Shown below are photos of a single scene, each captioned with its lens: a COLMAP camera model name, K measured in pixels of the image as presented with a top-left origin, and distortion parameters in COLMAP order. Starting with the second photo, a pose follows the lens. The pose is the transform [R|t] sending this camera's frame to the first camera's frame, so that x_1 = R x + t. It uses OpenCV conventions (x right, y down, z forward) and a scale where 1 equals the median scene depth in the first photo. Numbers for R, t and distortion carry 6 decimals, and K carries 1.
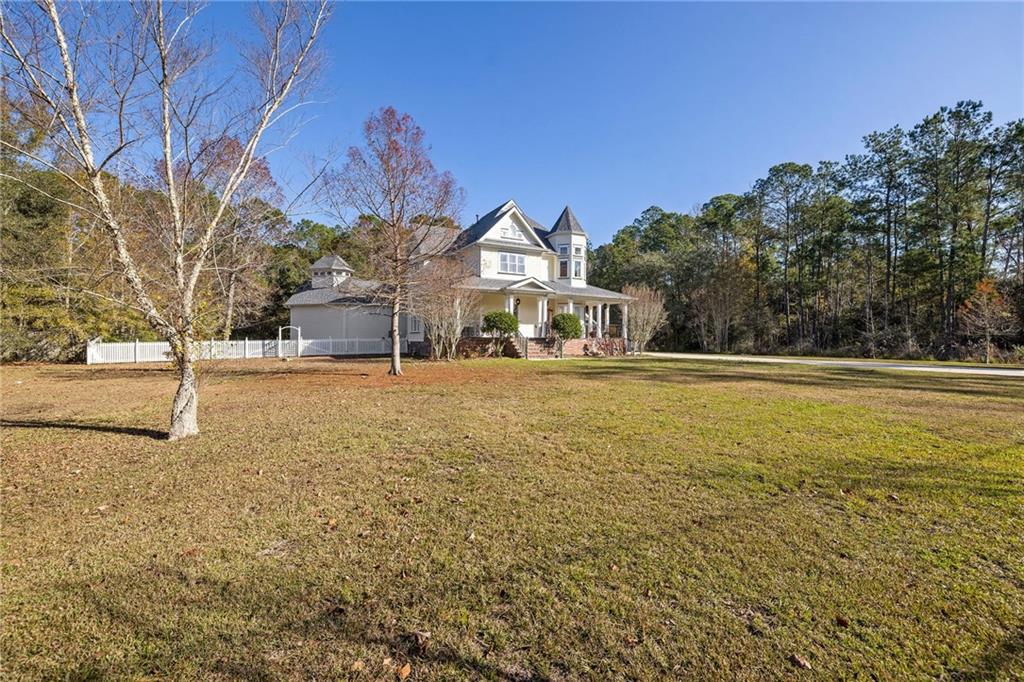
lens RADIAL K [[430.4, 0, 514.3], [0, 430.4, 340.4], [0, 0, 1]] dist [-0.001683, 0.000635]
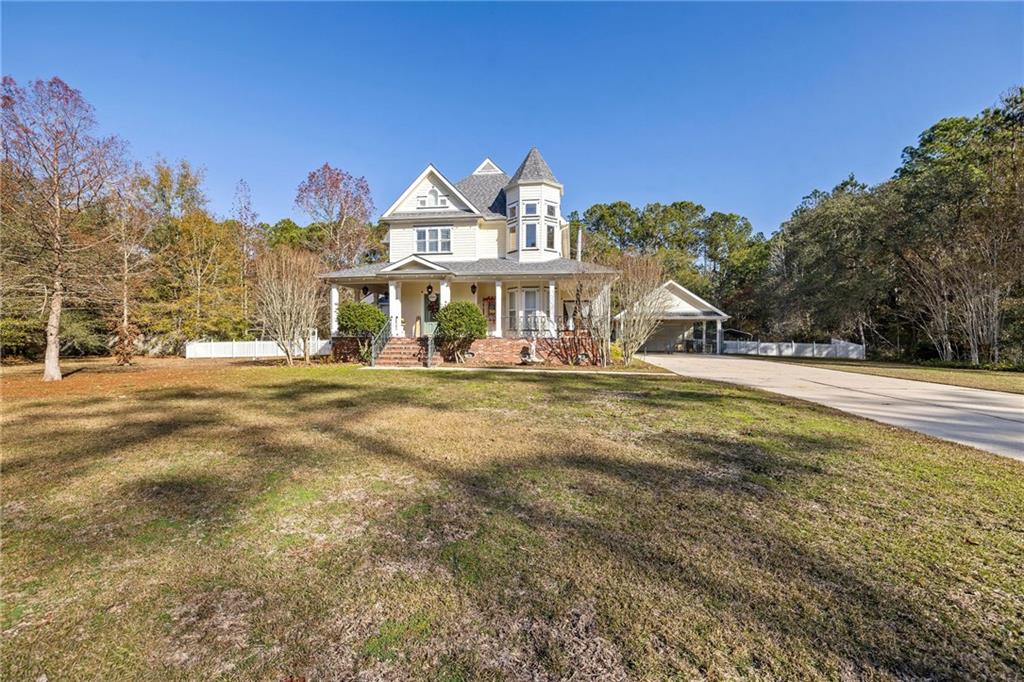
lens RADIAL K [[430.4, 0, 511.8], [0, 430.4, 344.3], [0, 0, 1]] dist [-0.001683, 0.000635]
pose [[0.812126, 0.005215, -0.583458, 0.540362], [-0.001298, 0.999974, 0.007132, -0.000040], [0.583480, -0.005035, 0.812112, 0.450668]]
